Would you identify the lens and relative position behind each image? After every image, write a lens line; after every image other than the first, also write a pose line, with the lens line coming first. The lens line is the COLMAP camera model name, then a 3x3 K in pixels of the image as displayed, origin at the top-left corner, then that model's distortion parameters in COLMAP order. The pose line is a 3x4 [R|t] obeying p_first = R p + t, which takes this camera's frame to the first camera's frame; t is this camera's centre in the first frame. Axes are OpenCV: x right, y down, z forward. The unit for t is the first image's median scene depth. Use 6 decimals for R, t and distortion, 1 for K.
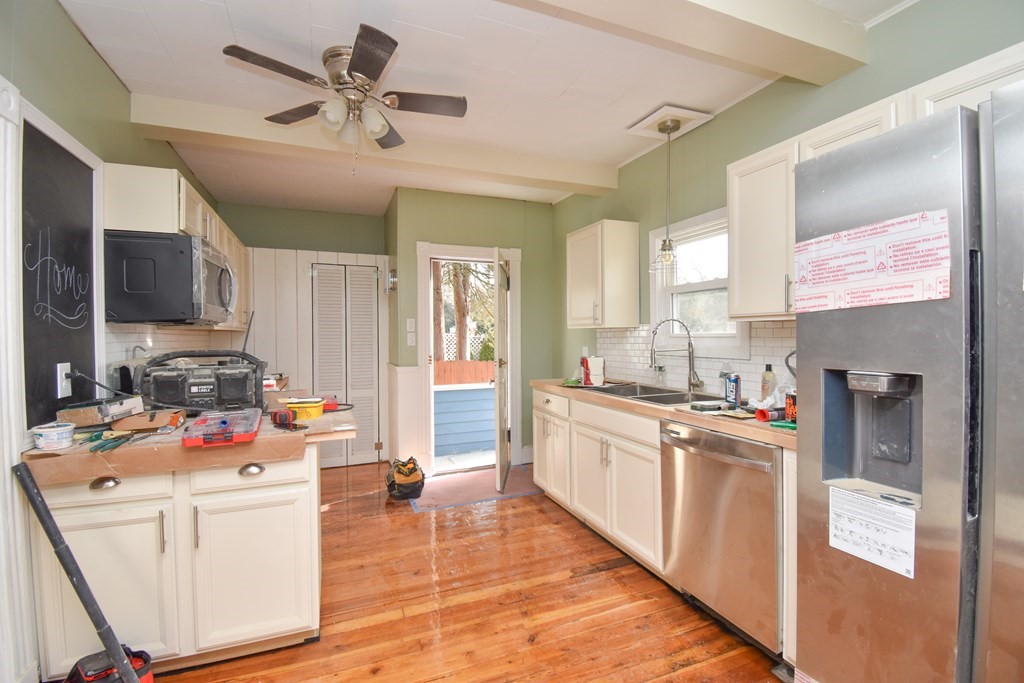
lens RADIAL K [[459.0, 0, 510.6], [0, 459.0, 340.8], [0, 0, 1]] dist [0.003597, 0.000072]
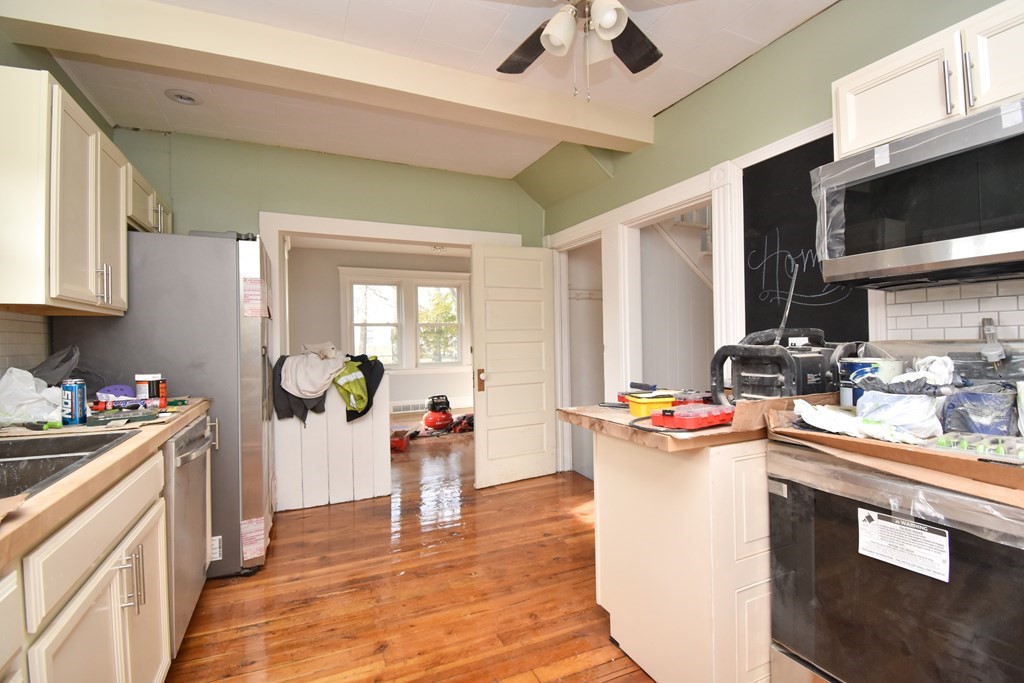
lens RADIAL K [[459.0, 0, 509.5], [0, 459.0, 338.9], [0, 0, 1]] dist [0.003597, 0.000072]
pose [[-0.998991, 0.021426, -0.039472, -0.187489], [0.020961, 0.999706, 0.012151, 0.019355], [0.039721, 0.011311, -0.999147, 1.933077]]
